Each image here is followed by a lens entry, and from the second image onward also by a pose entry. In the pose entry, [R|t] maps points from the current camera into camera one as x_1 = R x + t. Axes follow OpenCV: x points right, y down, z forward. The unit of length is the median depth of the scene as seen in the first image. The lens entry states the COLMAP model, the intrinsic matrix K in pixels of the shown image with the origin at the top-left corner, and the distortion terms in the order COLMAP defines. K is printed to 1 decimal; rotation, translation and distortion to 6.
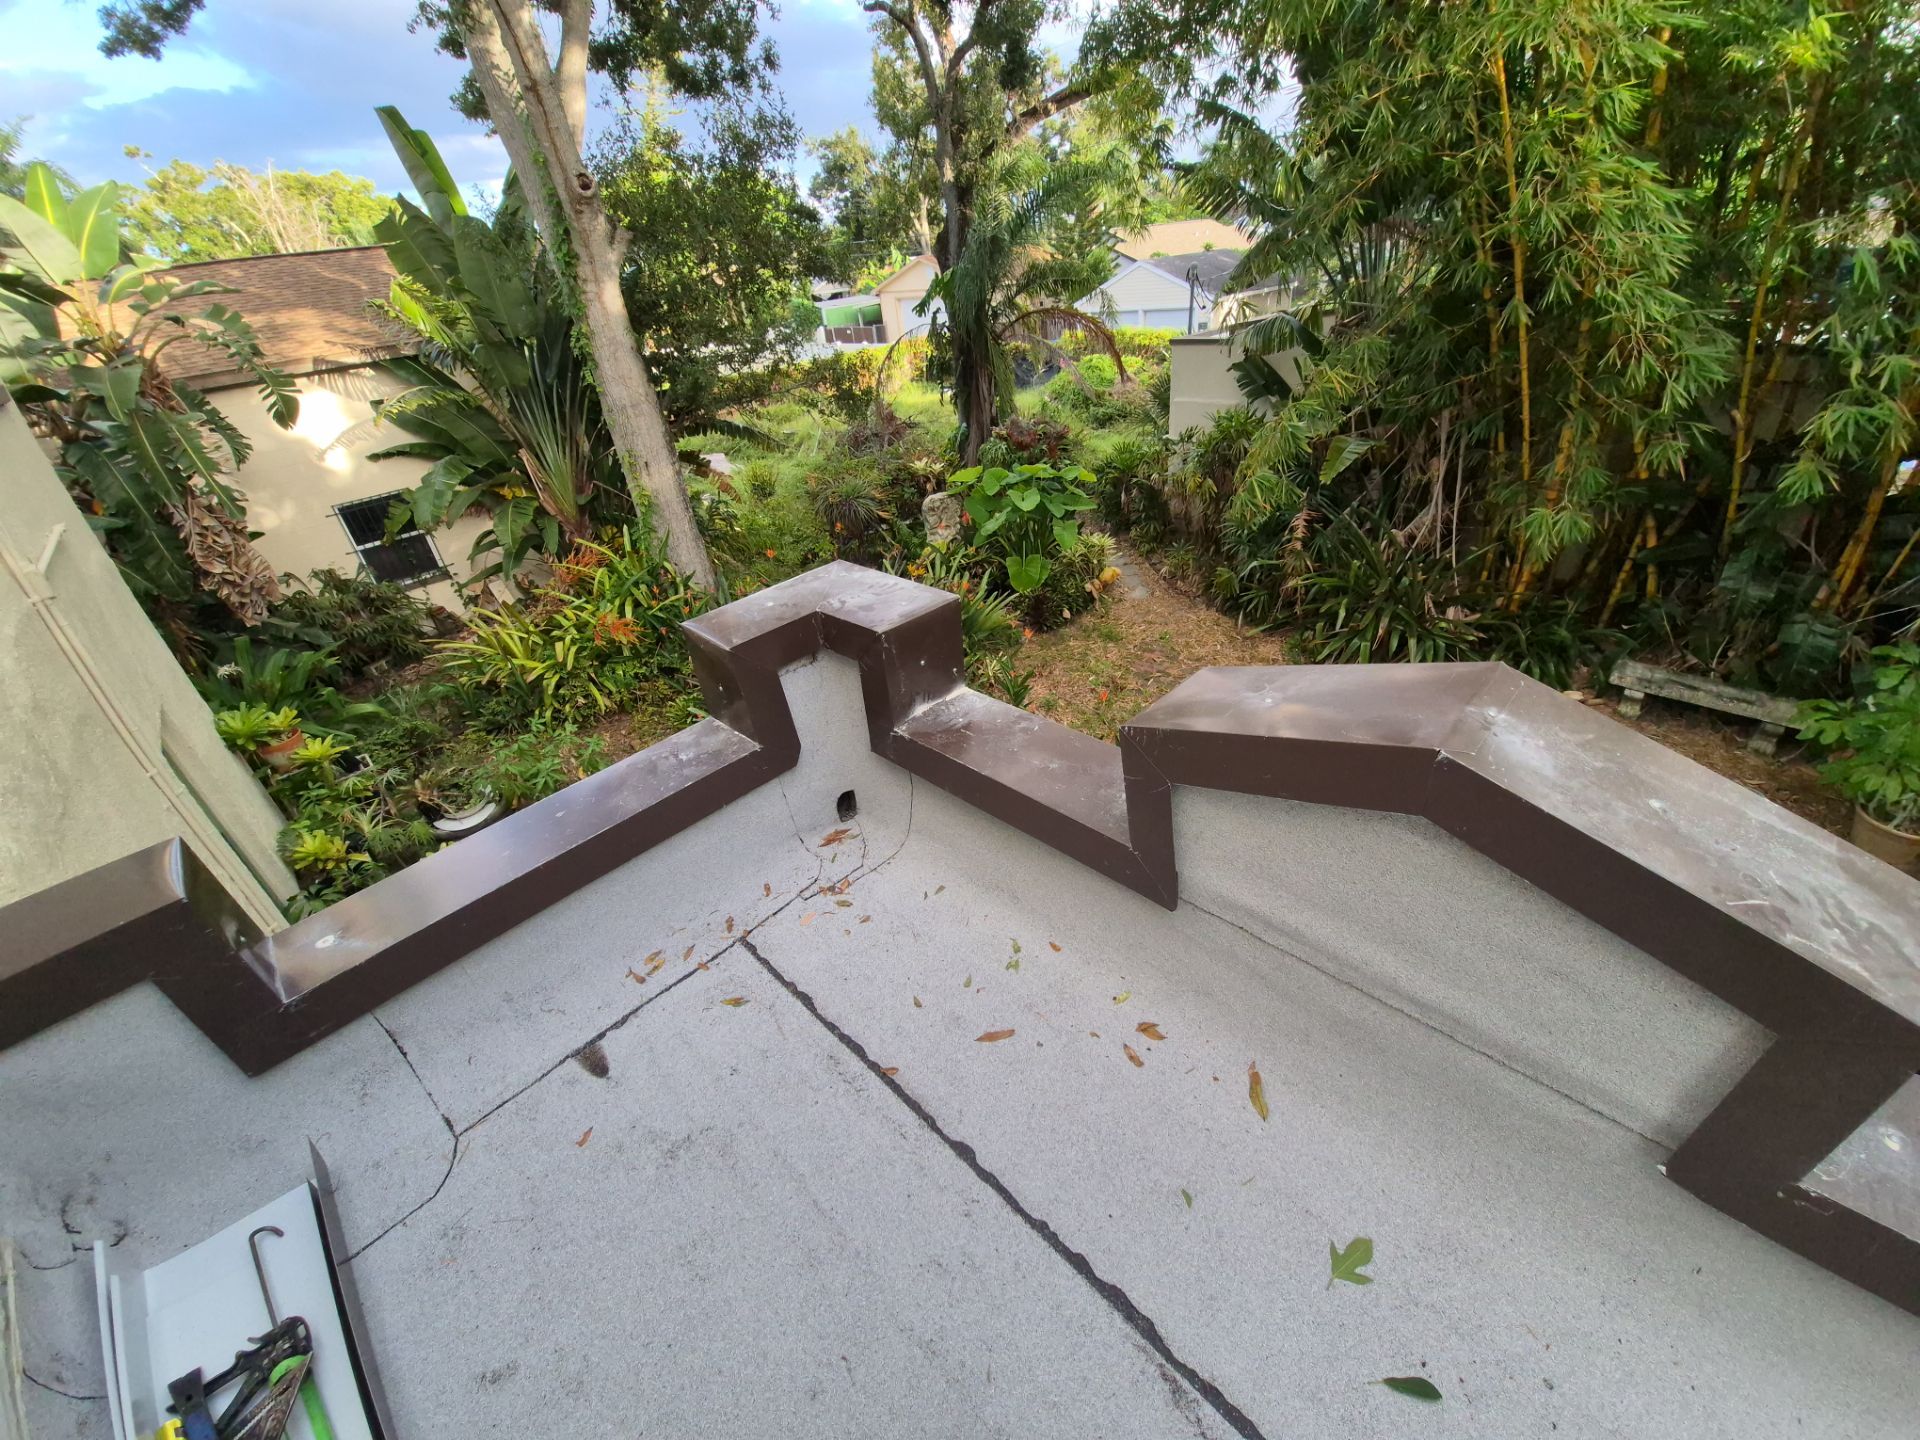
lens RADIAL K [[760.2, 0, 991.6], [0, 760.2, 715.4], [0, 0, 1]] dist [0.000437, -0.009182]
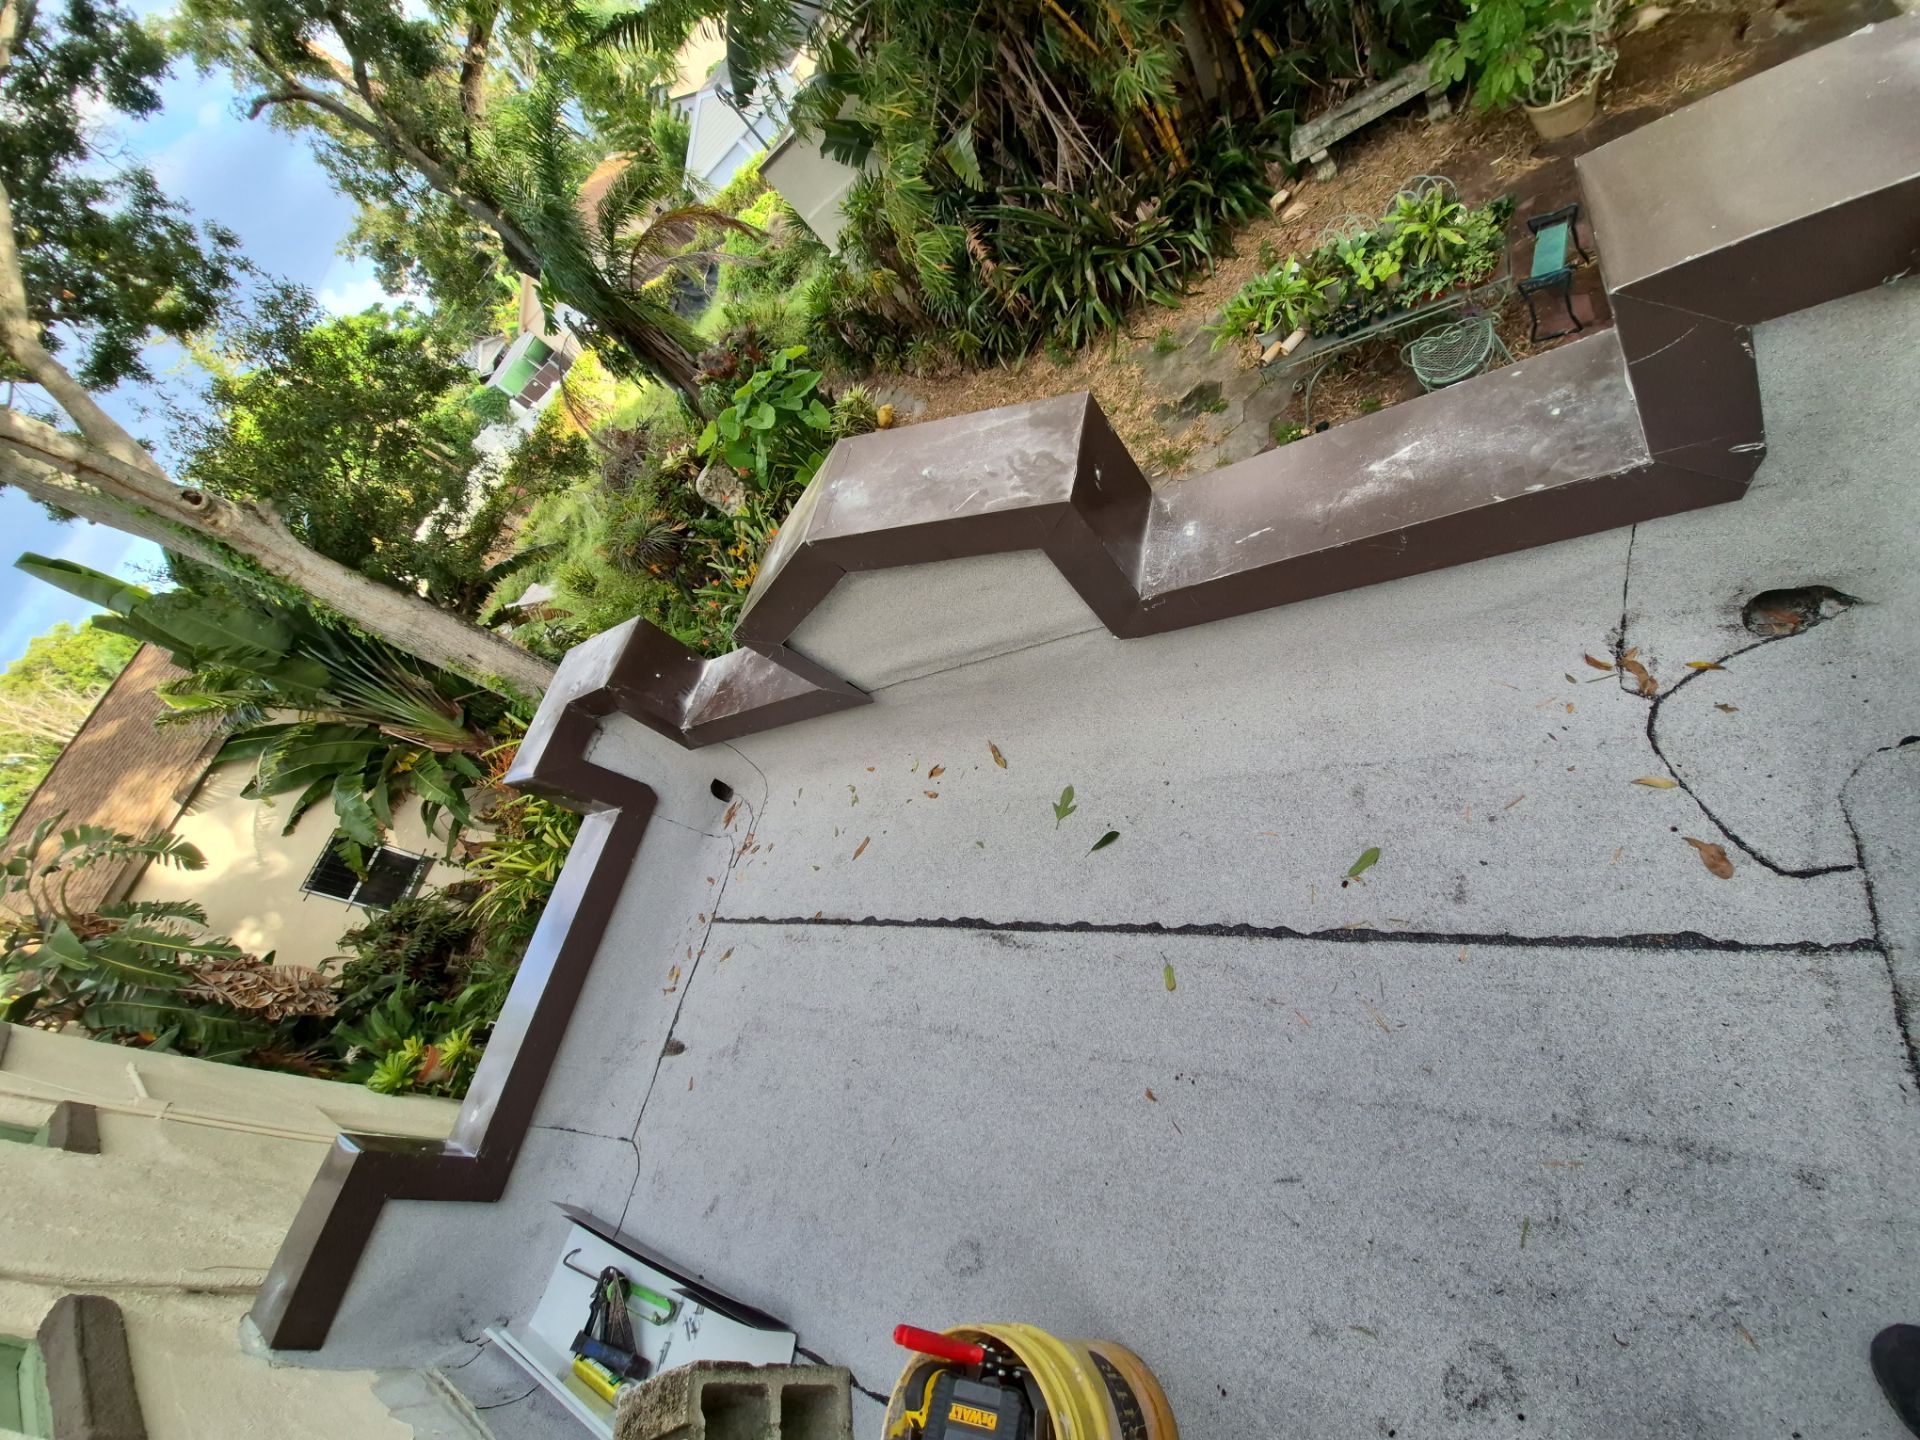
lens RADIAL K [[760.2, 0, 991.6], [0, 760.2, 715.4], [0, 0, 1]] dist [0.000437, -0.009182]
pose [[0.732505, -0.677407, -0.067498, 0.091126], [0.677670, 0.716146, 0.167029, 0.036799], [-0.064809, -0.168091, 0.983639, -0.070888]]
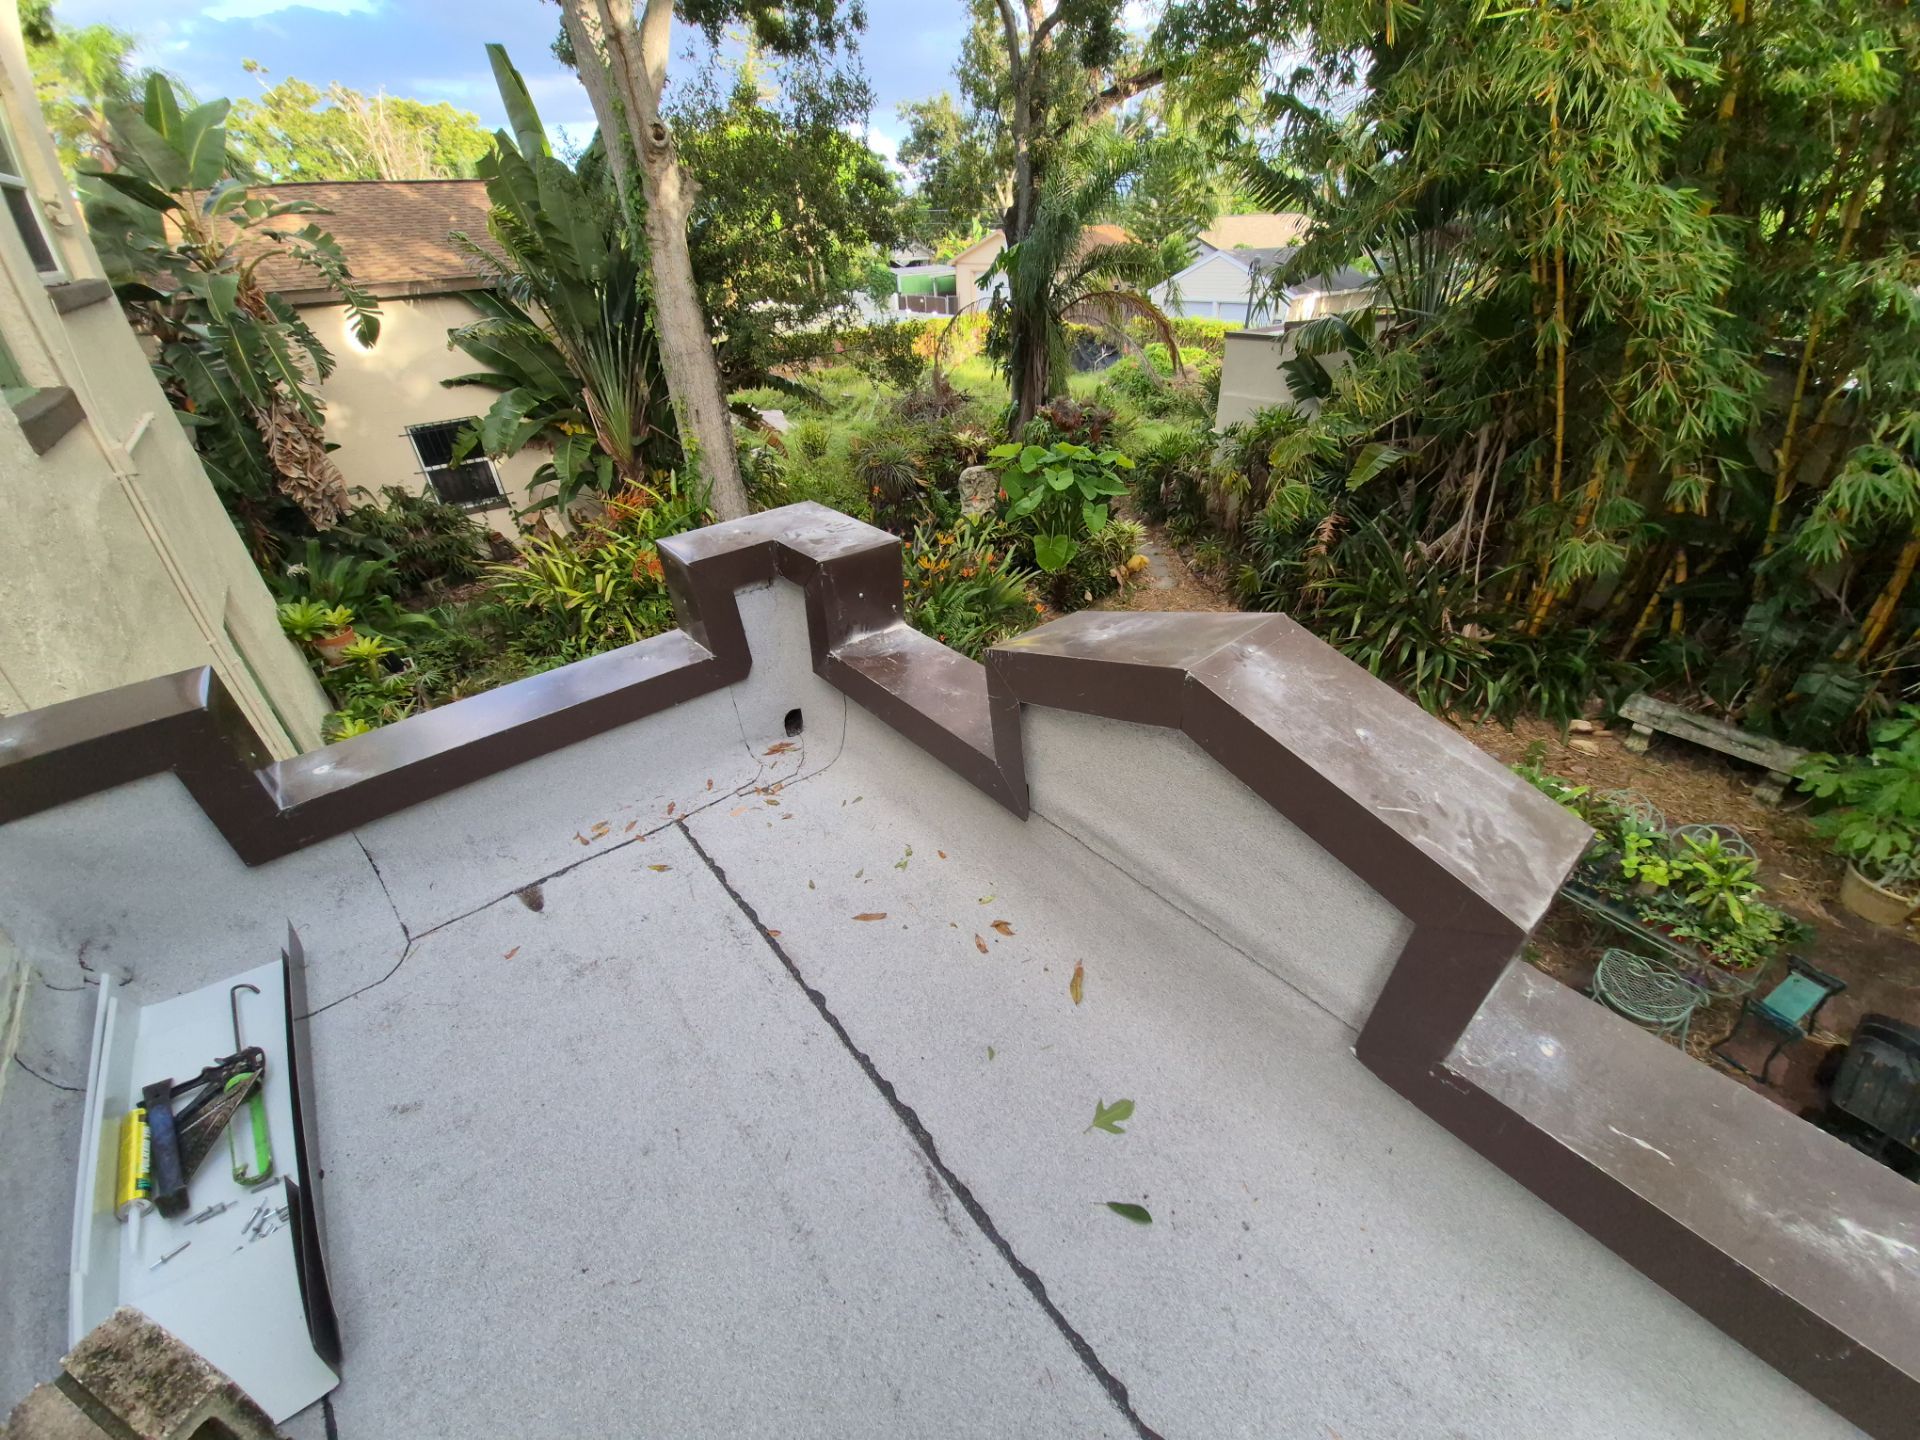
lens RADIAL K [[756.9, 0, 983.0], [0, 756.9, 713.9], [0, 0, 1]] dist [0.001734, -0.008596]
pose [[0.992915, 0.106254, -0.053189, 0.042160], [-0.104954, 0.994120, 0.026657, 0.014317], [0.055708, -0.020885, 0.998229, -0.025890]]
